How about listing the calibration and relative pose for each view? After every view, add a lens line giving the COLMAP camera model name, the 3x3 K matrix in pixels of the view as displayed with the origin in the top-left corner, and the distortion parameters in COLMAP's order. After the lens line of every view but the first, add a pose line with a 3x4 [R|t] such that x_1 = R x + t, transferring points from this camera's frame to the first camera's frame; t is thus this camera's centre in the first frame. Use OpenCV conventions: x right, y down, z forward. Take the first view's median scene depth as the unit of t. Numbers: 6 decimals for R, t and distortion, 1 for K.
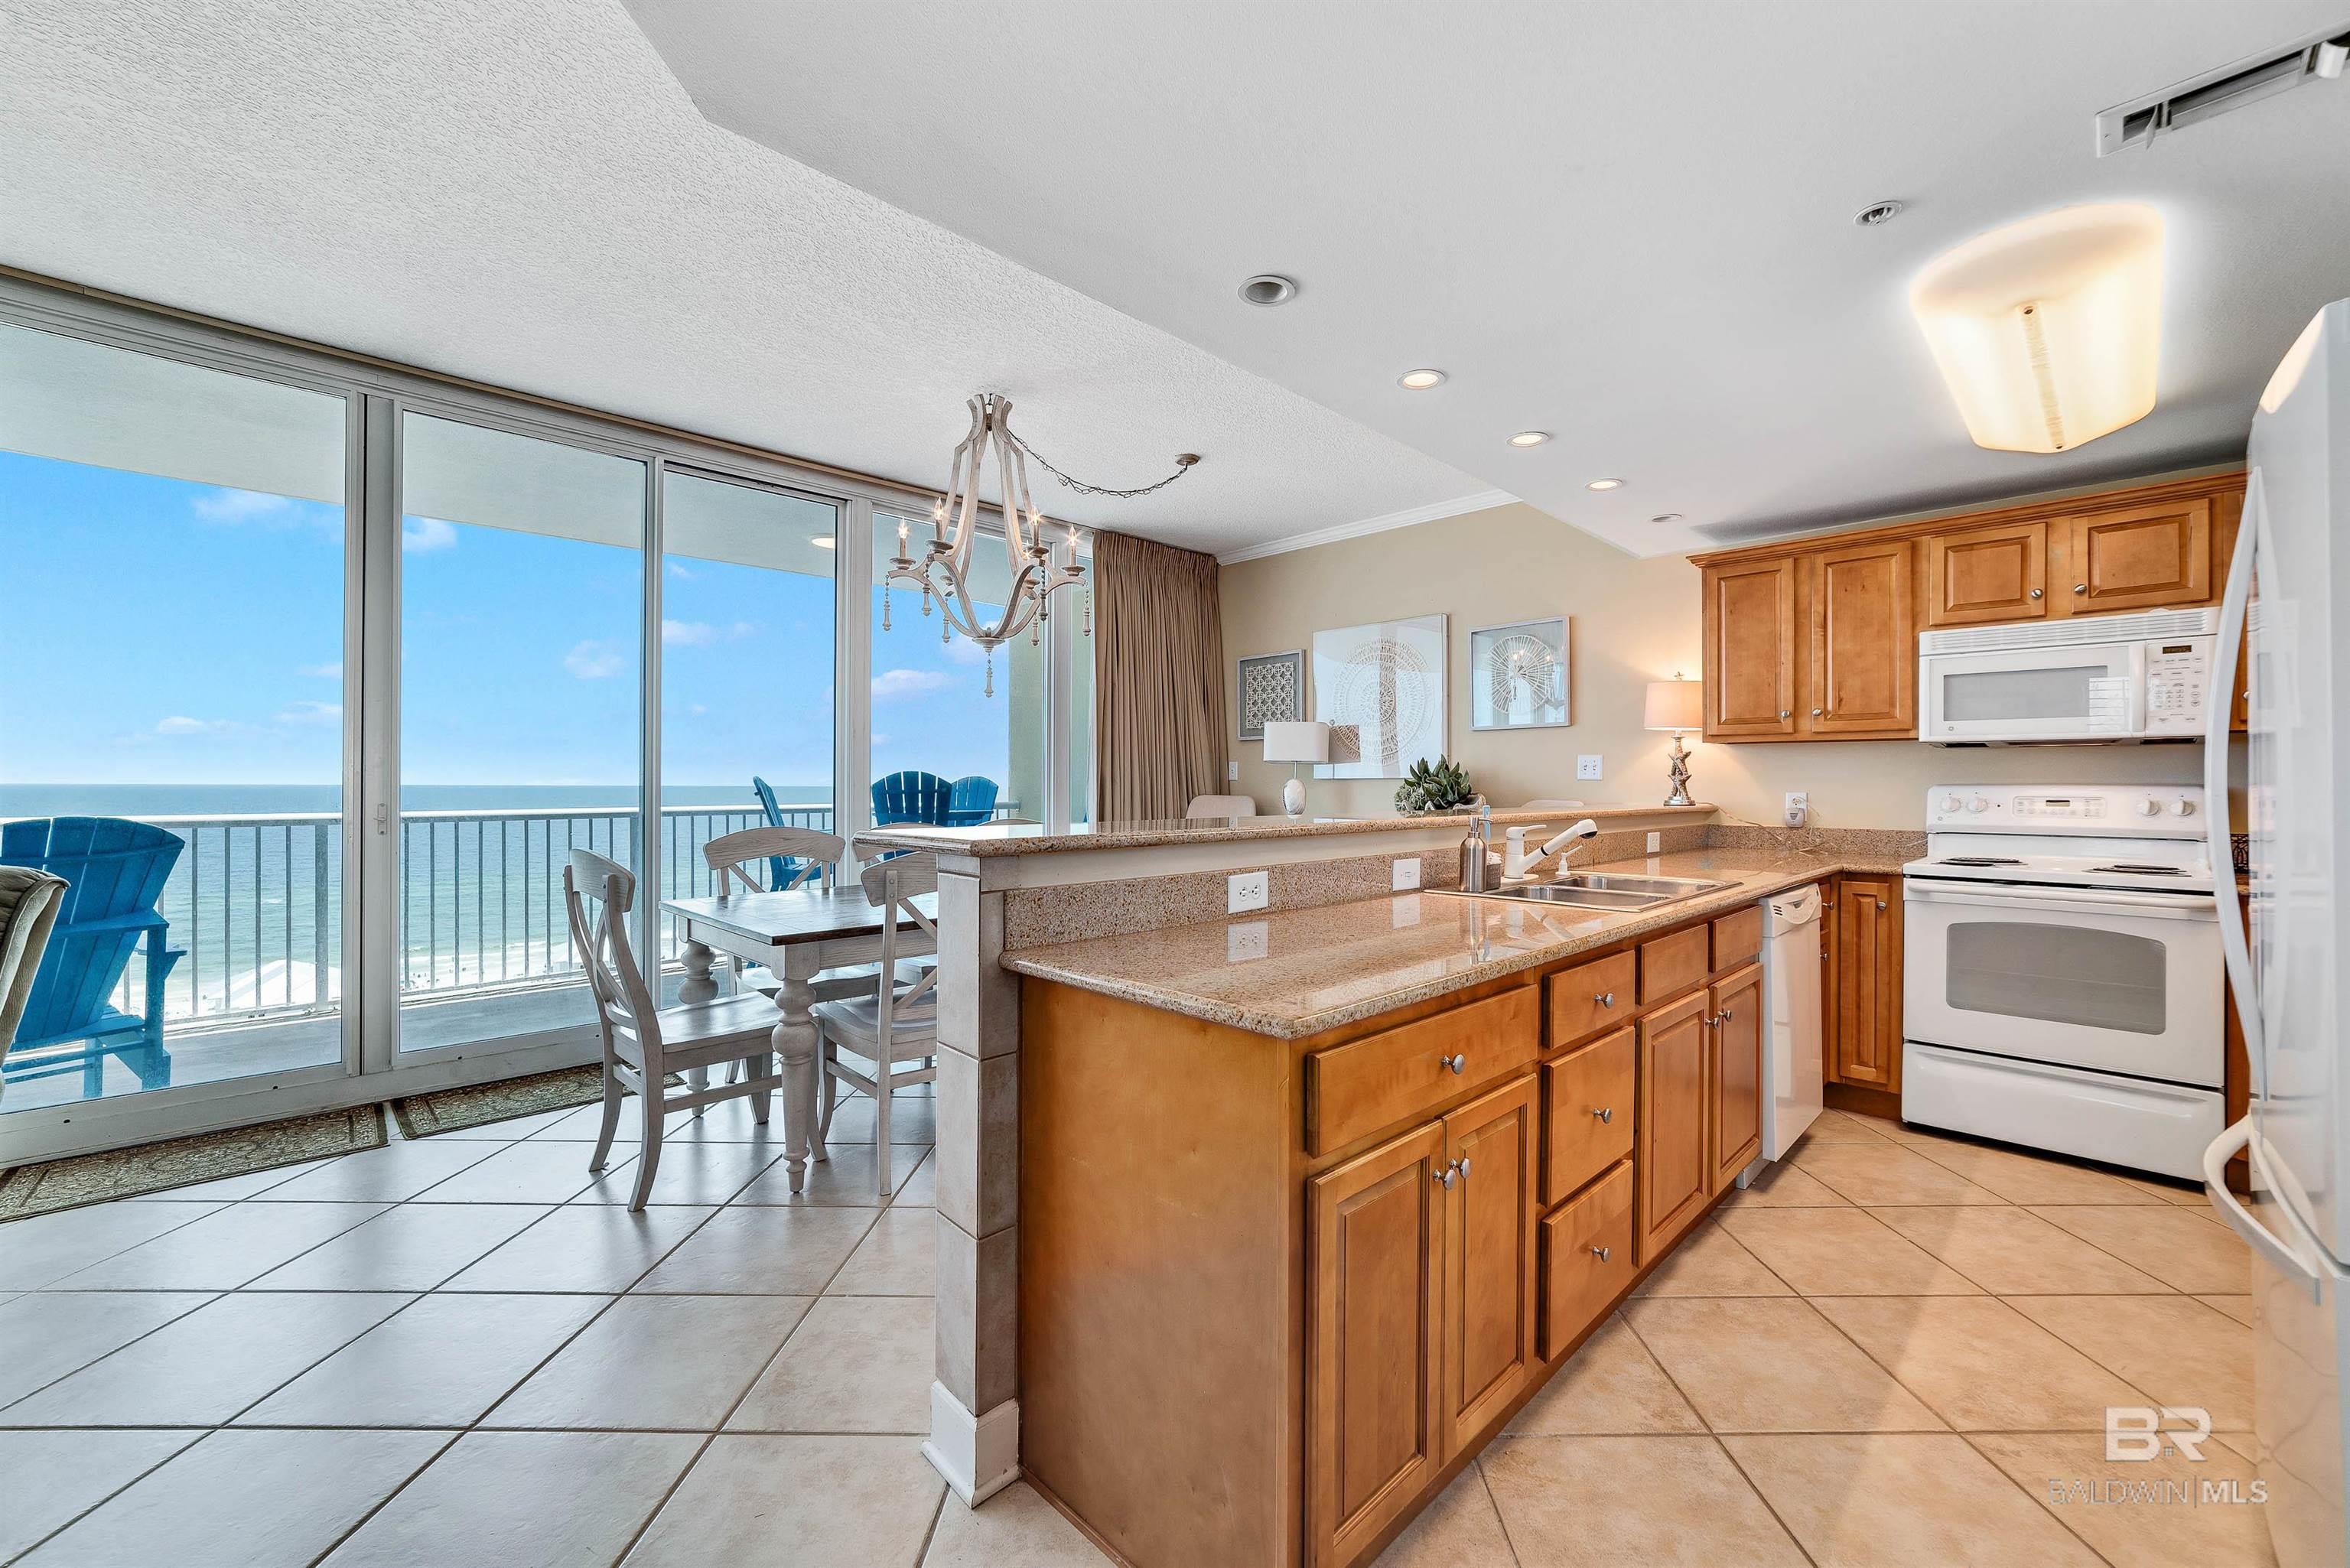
lens RADIAL K [[928.8, 0, 1209.3], [0, 928.8, 782.0], [0, 0, 1]] dist [-0.012466, 0.002047]
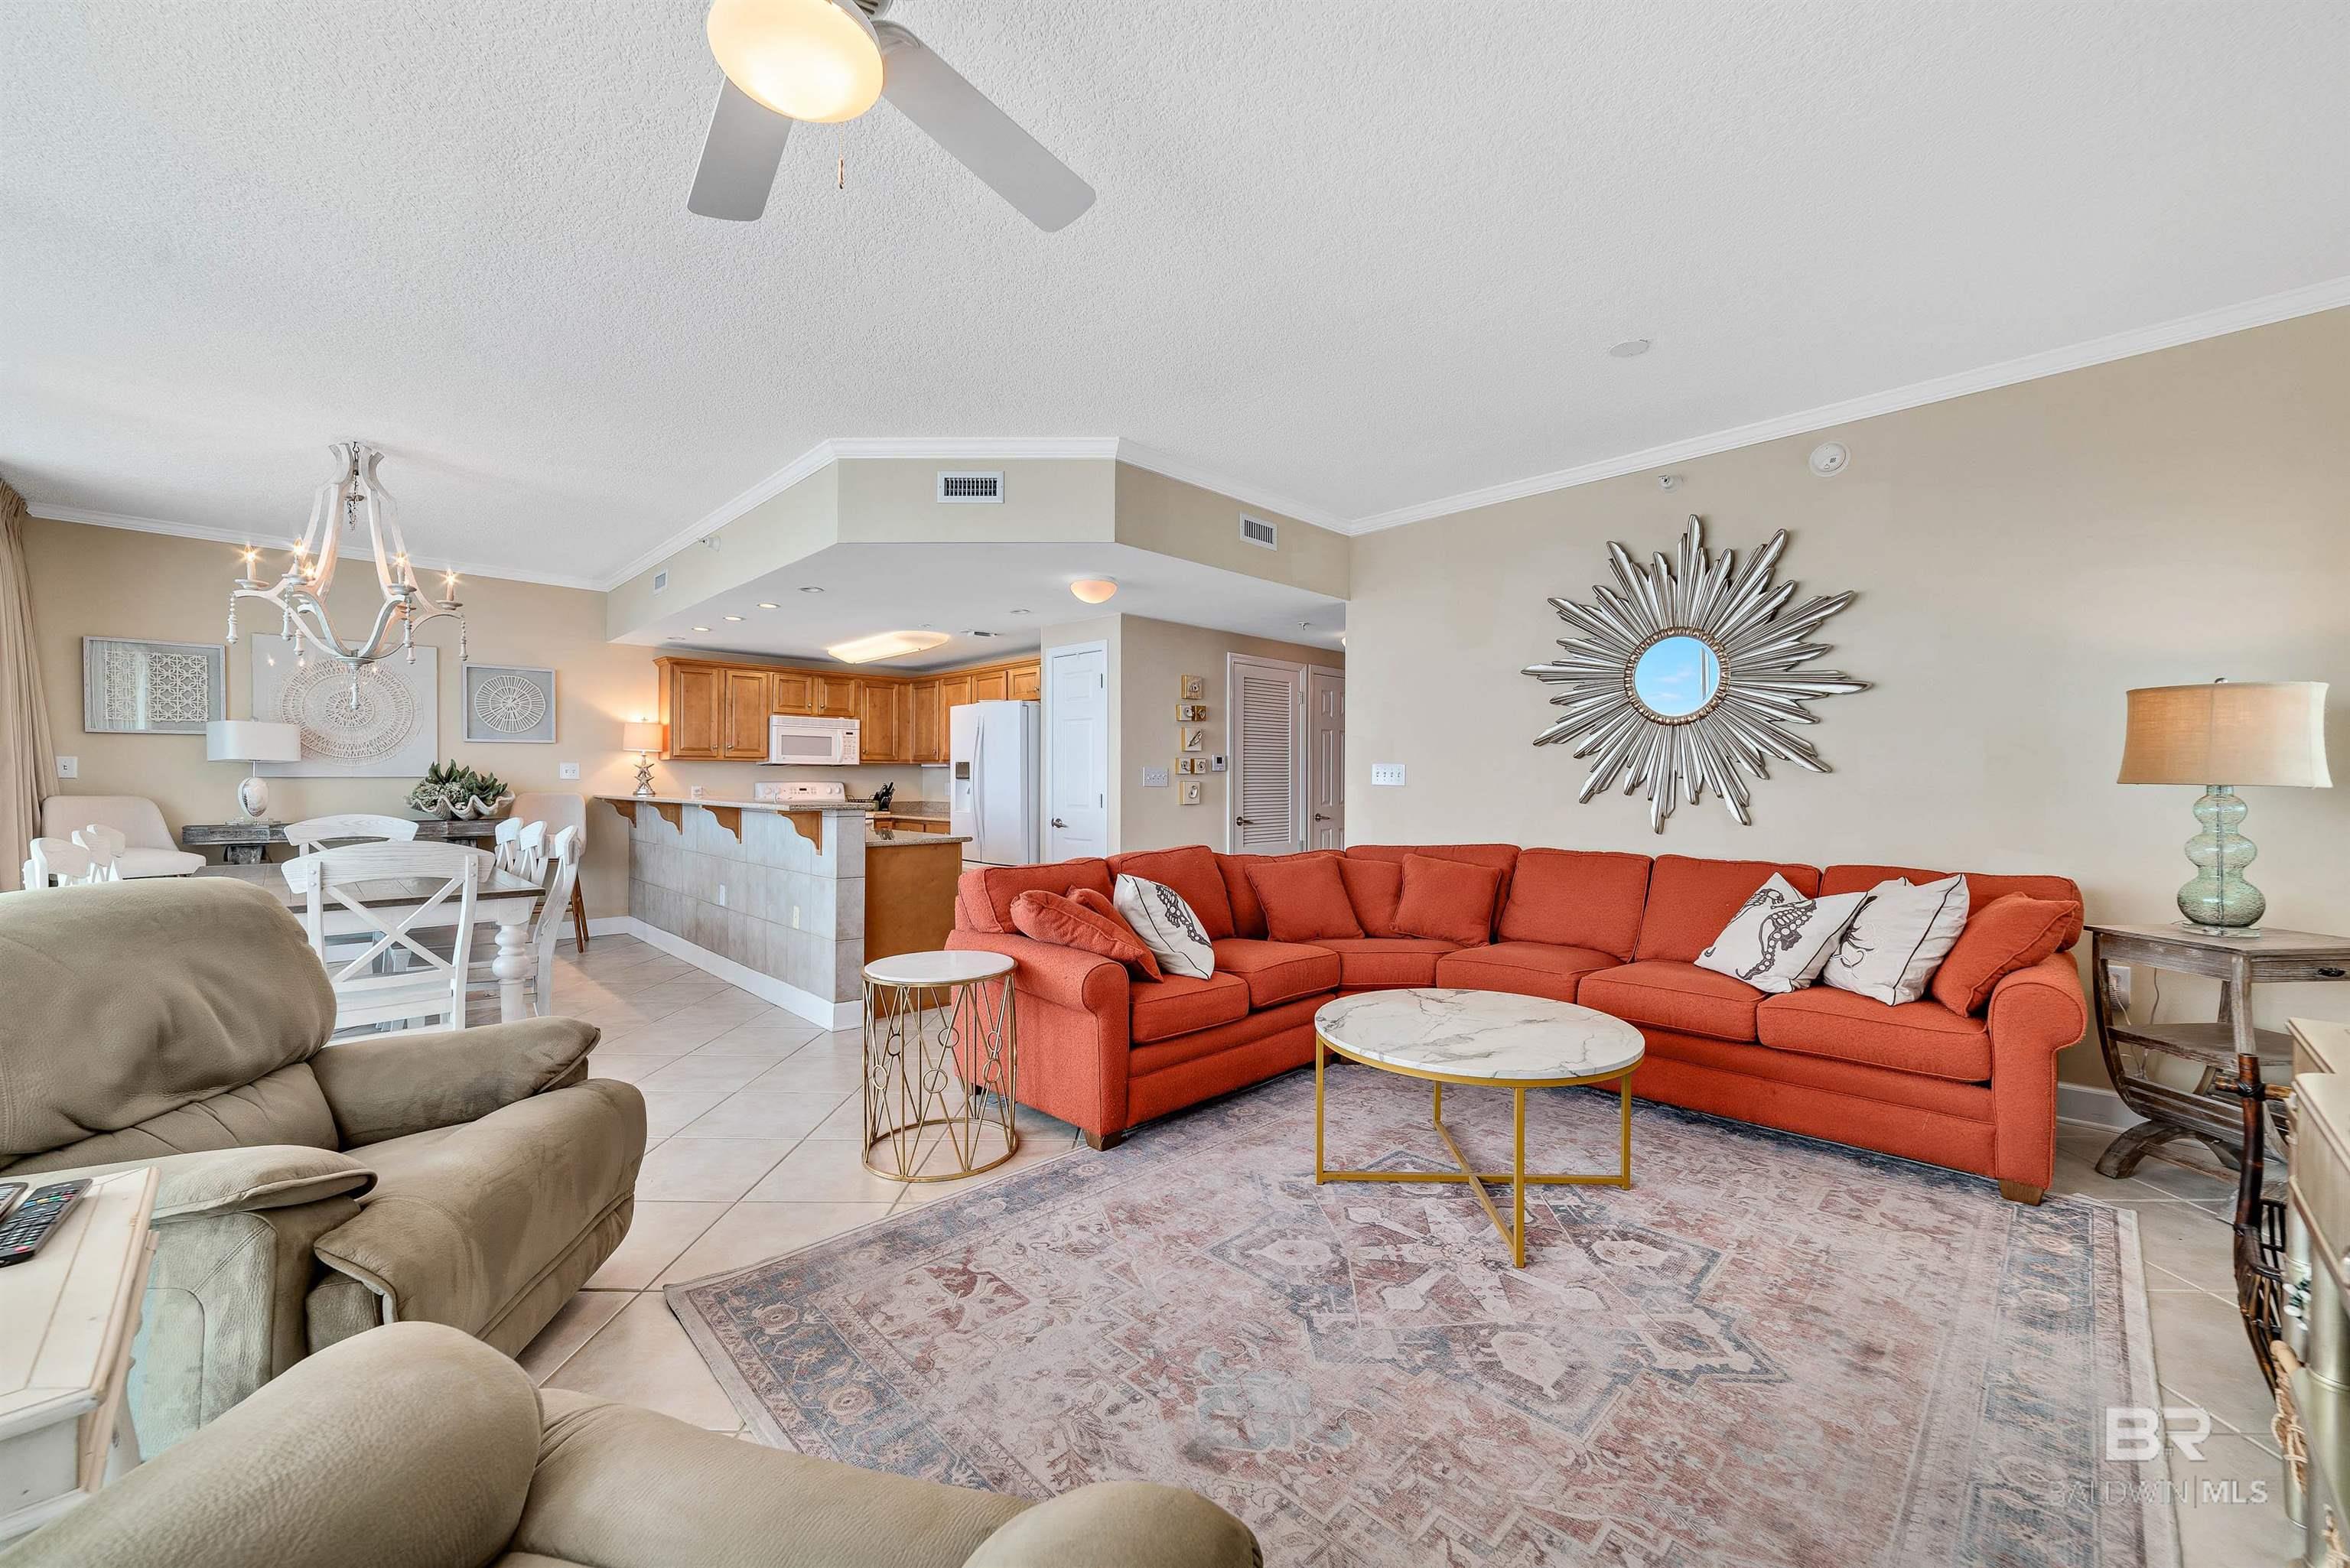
lens RADIAL K [[907.0, 0, 1190.8], [0, 907.0, 784.4], [0, 0, 1]] dist [-0.015282, 0.005044]
pose [[-0.002410, -0.006459, 0.999976, -1.399745], [-0.003688, 0.999972, 0.006450, -0.009418], [-0.999990, -0.003672, -0.002434, -0.022496]]
